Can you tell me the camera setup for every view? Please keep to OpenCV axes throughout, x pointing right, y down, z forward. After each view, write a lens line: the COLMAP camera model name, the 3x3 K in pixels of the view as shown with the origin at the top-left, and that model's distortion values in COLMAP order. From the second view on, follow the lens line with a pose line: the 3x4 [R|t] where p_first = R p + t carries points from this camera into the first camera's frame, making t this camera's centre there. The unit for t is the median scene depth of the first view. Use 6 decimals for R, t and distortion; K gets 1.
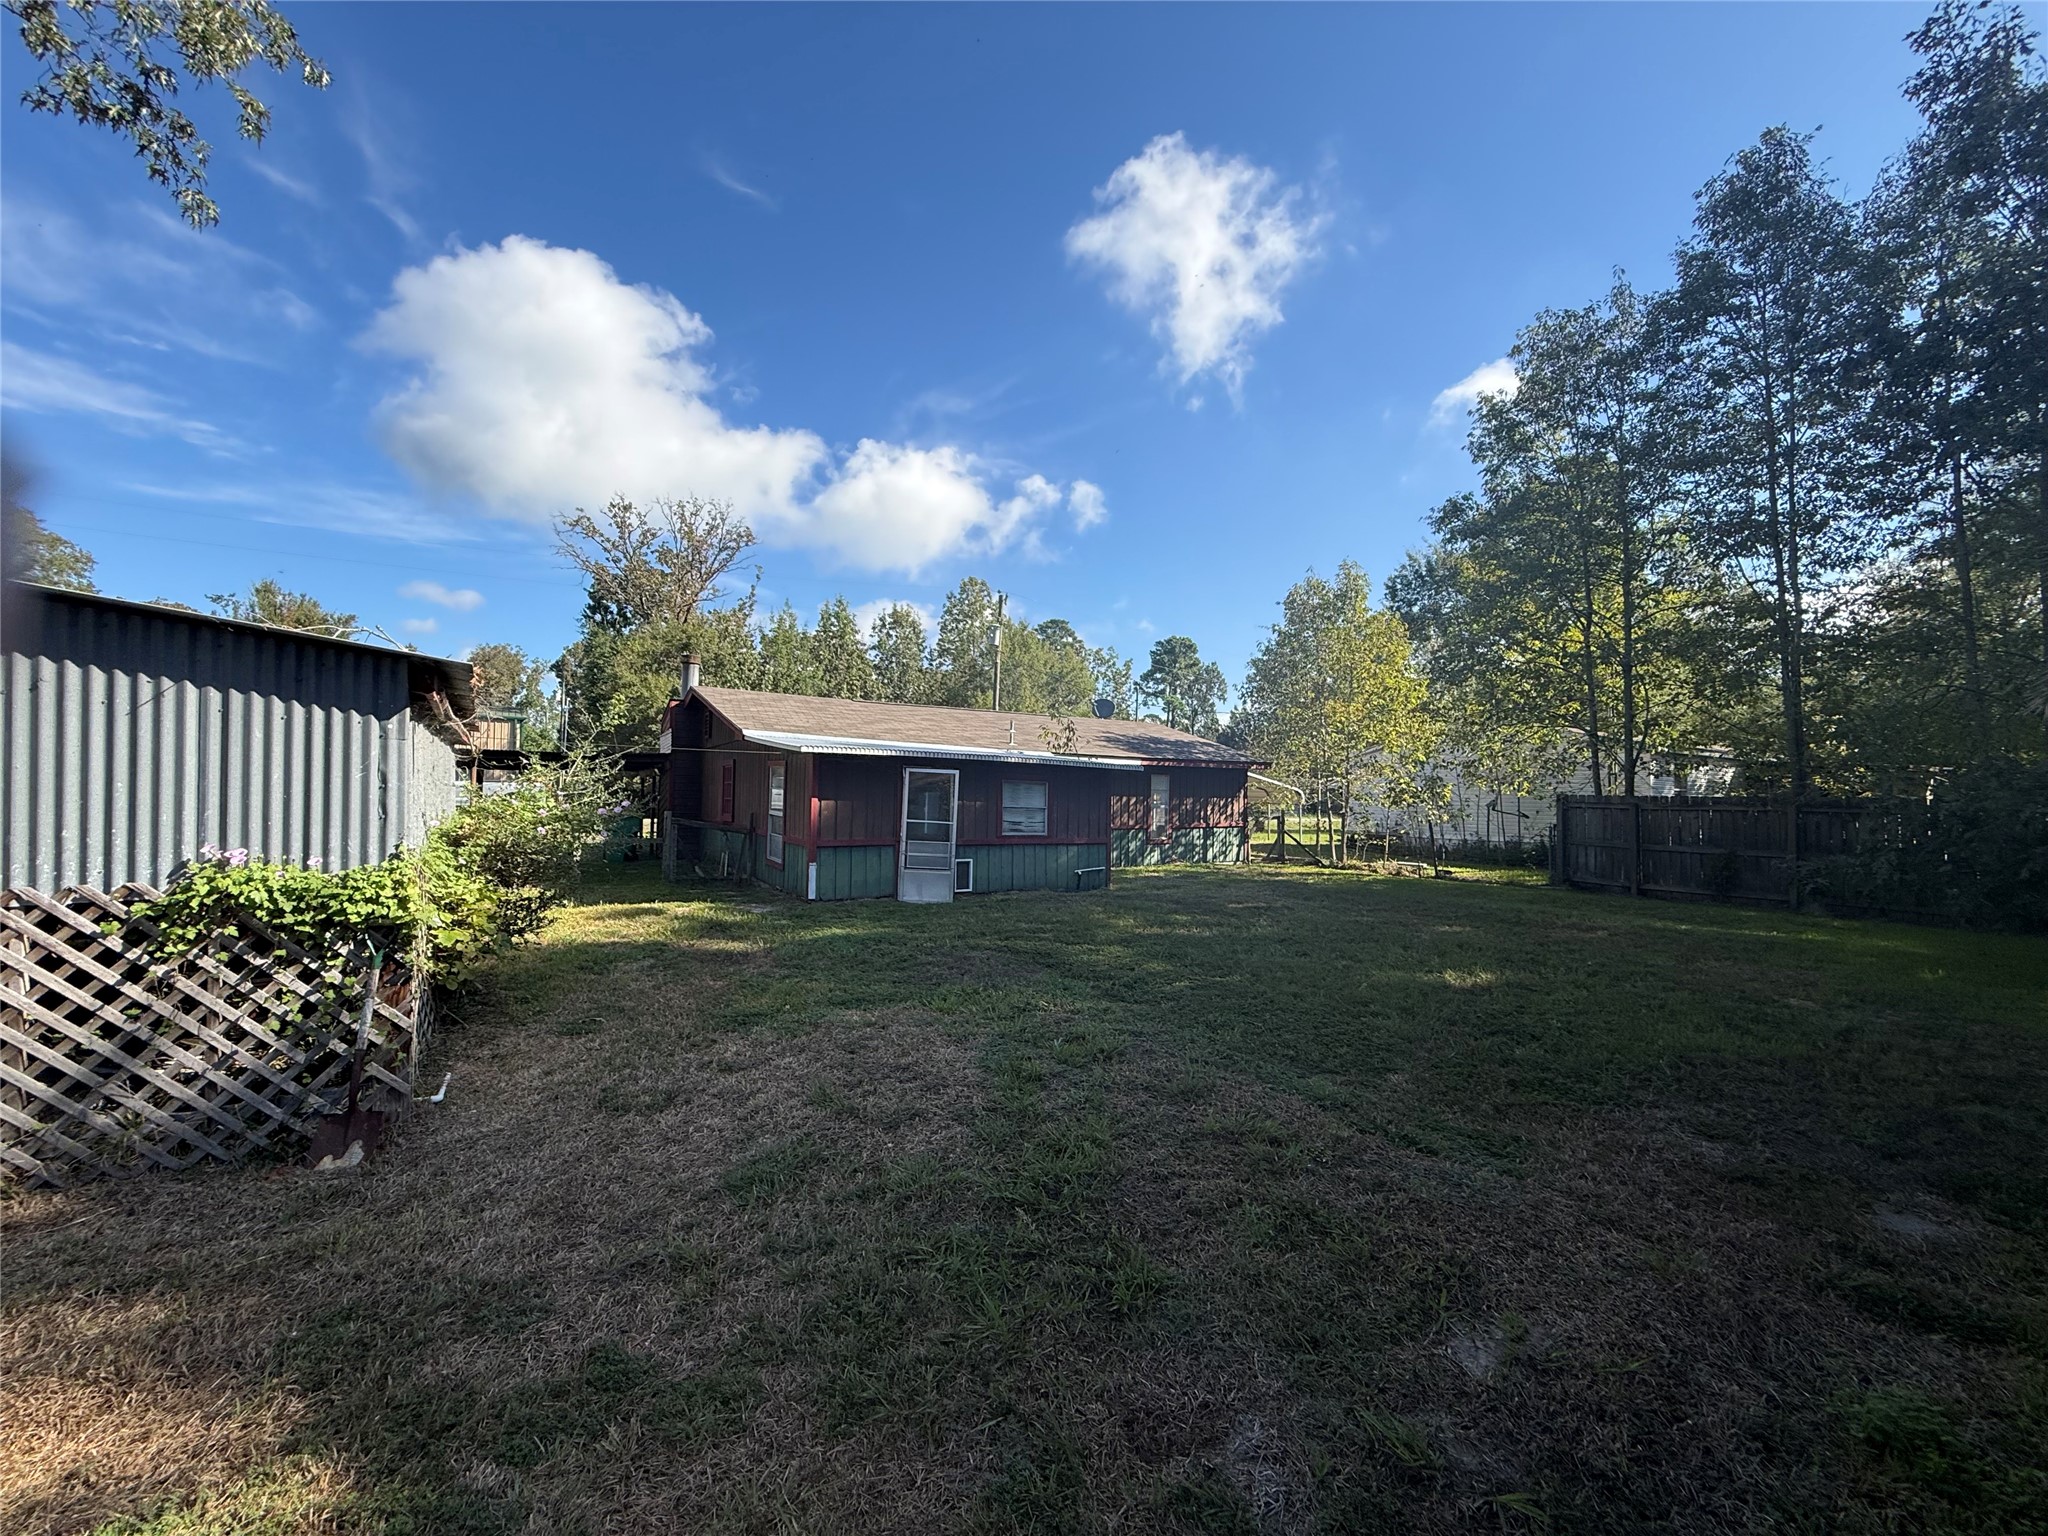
lens RADIAL K [[821.8, 0, 1023.7], [0, 821.8, 814.3], [0, 0, 1]] dist [0.001621, 0.000337]
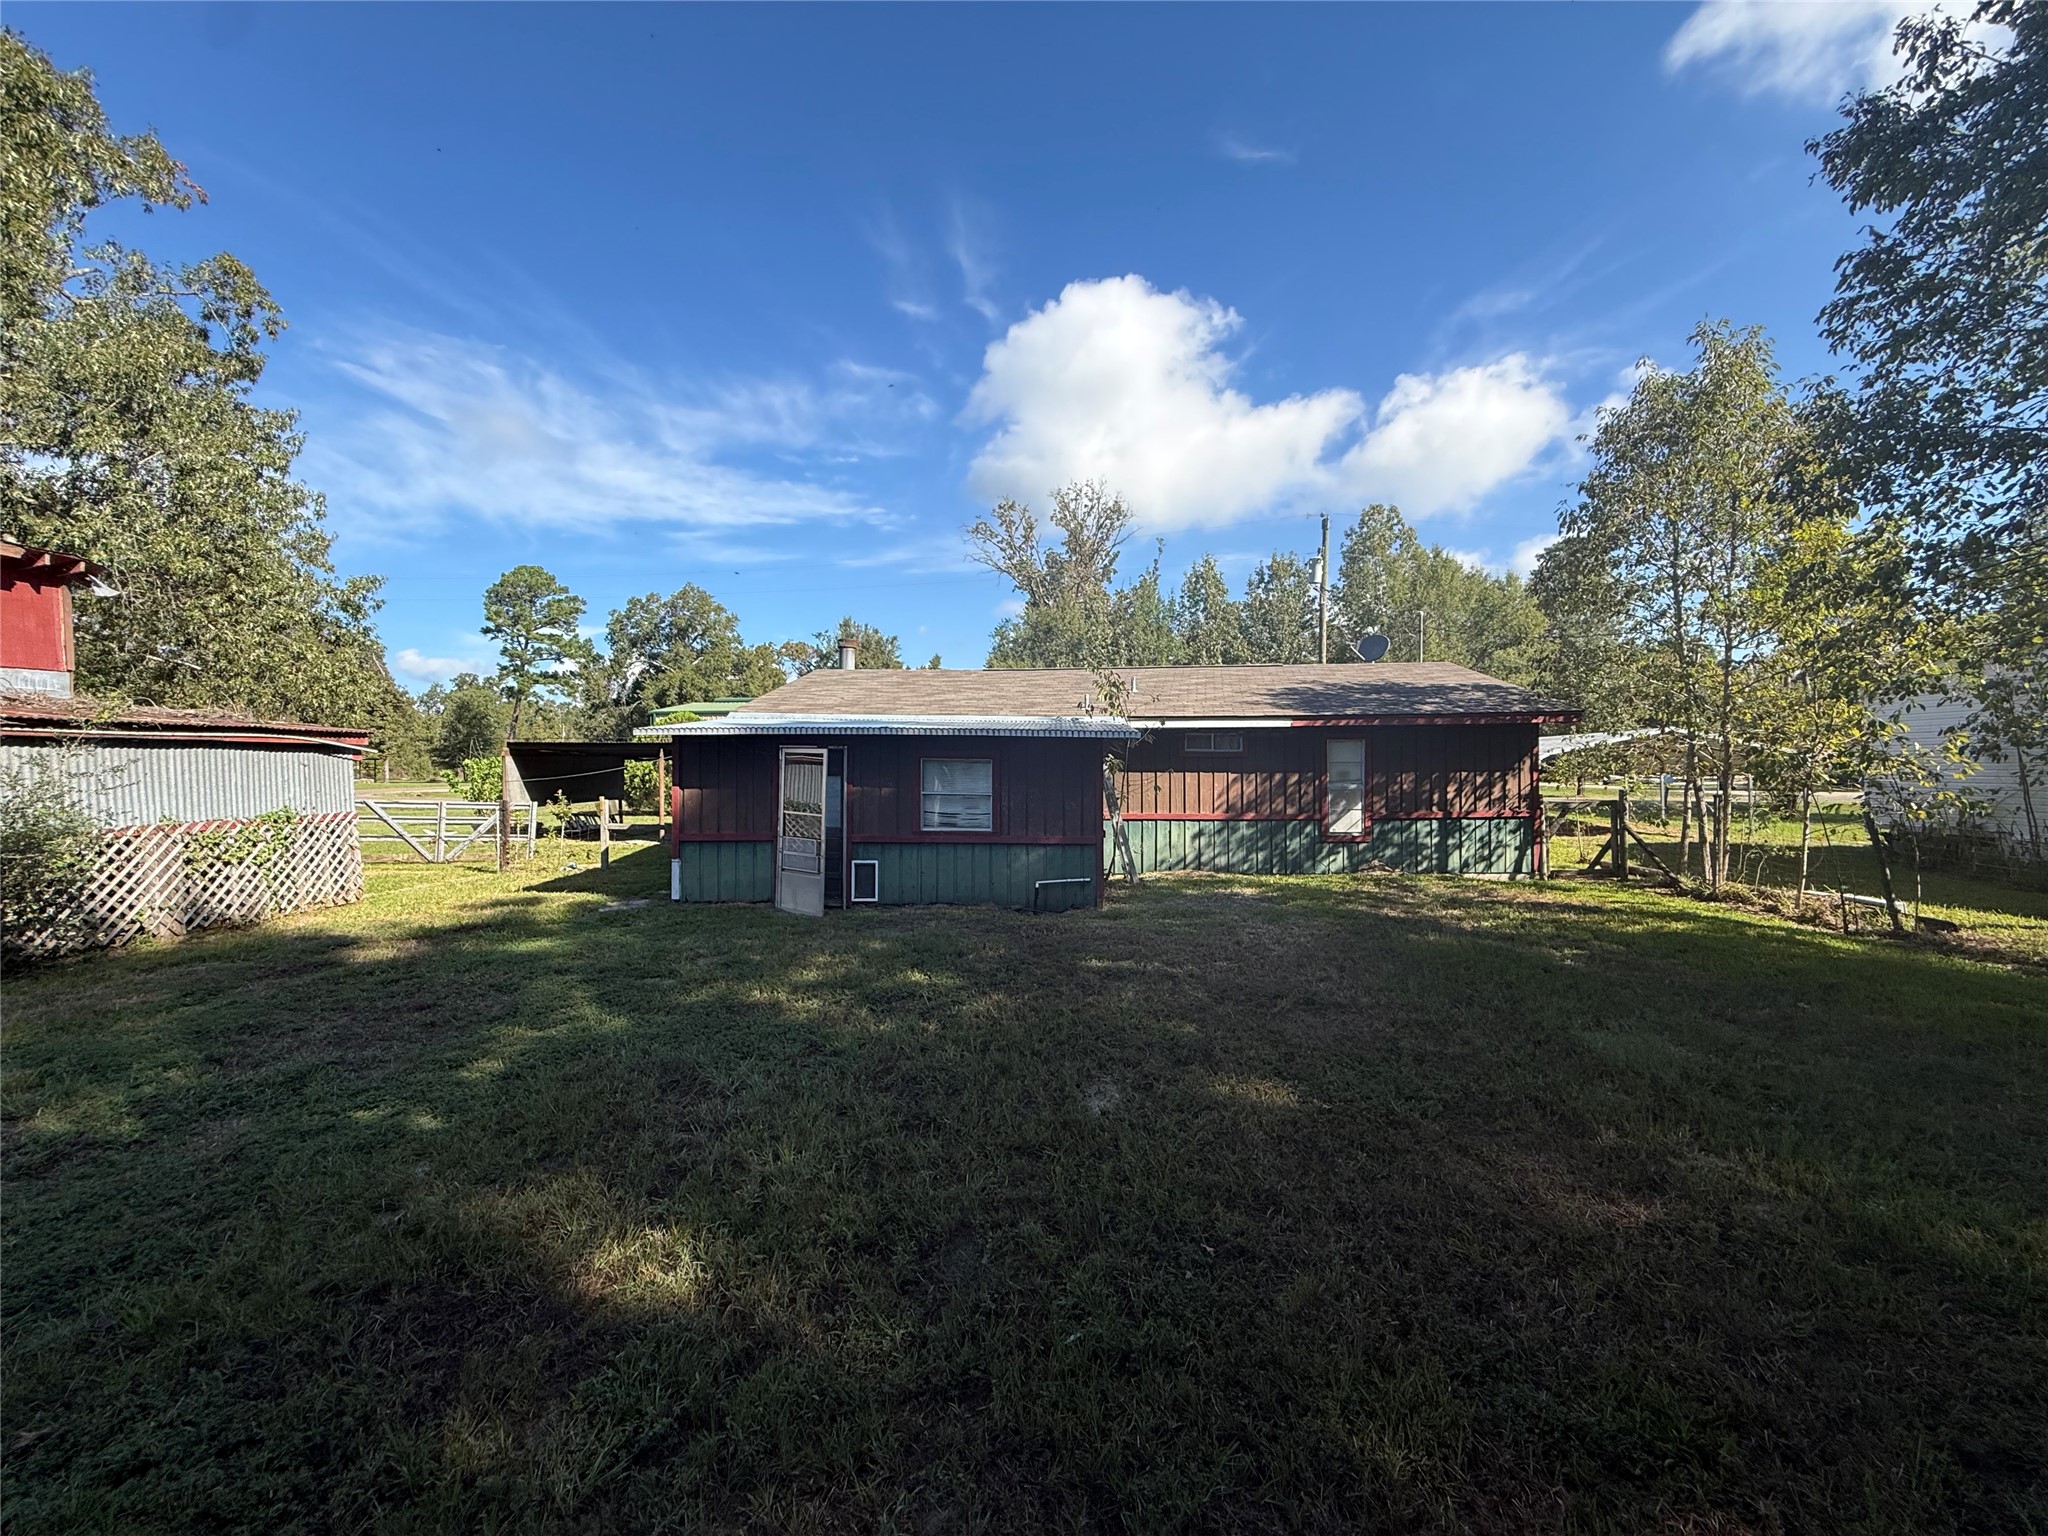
lens RADIAL K [[821.8, 0, 1023.7], [0, 821.8, 814.3], [0, 0, 1]] dist [0.001621, 0.000337]
pose [[0.811299, 0.012233, -0.584503, 0.320083], [0.005750, 0.999566, 0.028901, -0.007553], [0.584603, -0.026808, 0.810877, 0.276578]]
